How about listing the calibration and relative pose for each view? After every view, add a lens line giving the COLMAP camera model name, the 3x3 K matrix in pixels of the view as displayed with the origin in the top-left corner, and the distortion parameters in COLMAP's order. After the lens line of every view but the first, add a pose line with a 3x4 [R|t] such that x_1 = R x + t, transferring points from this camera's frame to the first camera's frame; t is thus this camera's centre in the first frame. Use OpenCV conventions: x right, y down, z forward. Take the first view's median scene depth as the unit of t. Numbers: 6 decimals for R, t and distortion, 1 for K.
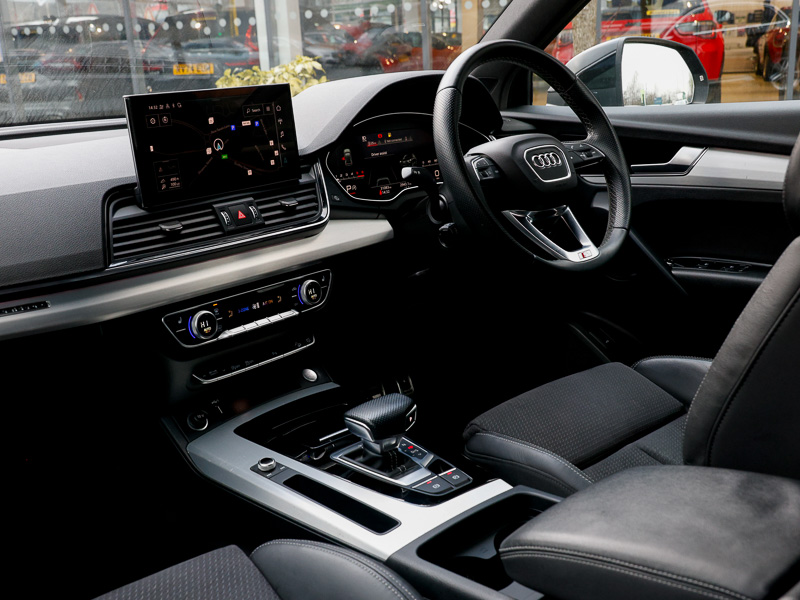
lens RADIAL K [[910.1, 0, 400.0], [0, 910.1, 300.0], [0, 0, 1]] dist [-0.086242, 0.817177]
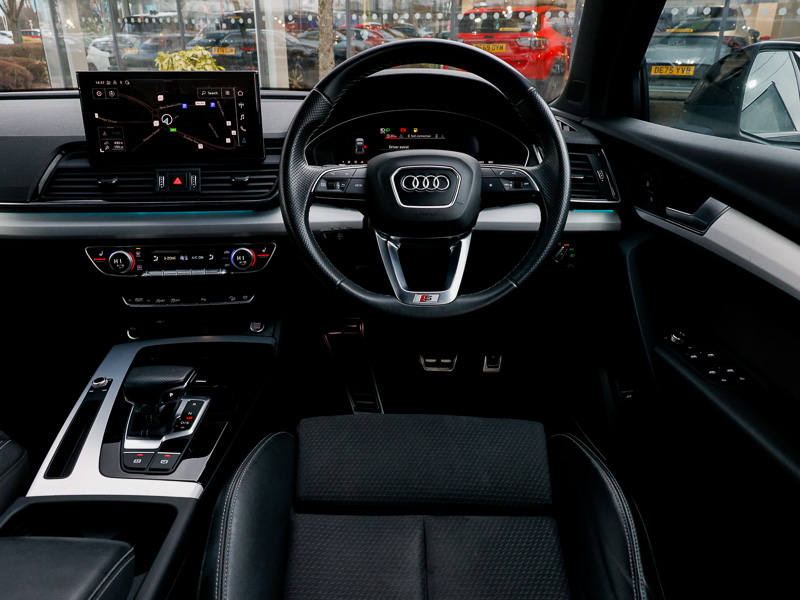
lens RADIAL K [[624.0, 0, 400.0], [0, 624.0, 300.0], [0, 0, 1]] dist [0.012304, 0.001287]
pose [[0.725492, 0.300378, -0.619221, 0.577927], [-0.214940, 0.953615, 0.210761, -0.175697], [0.653806, -0.019809, 0.756403, 0.548594]]
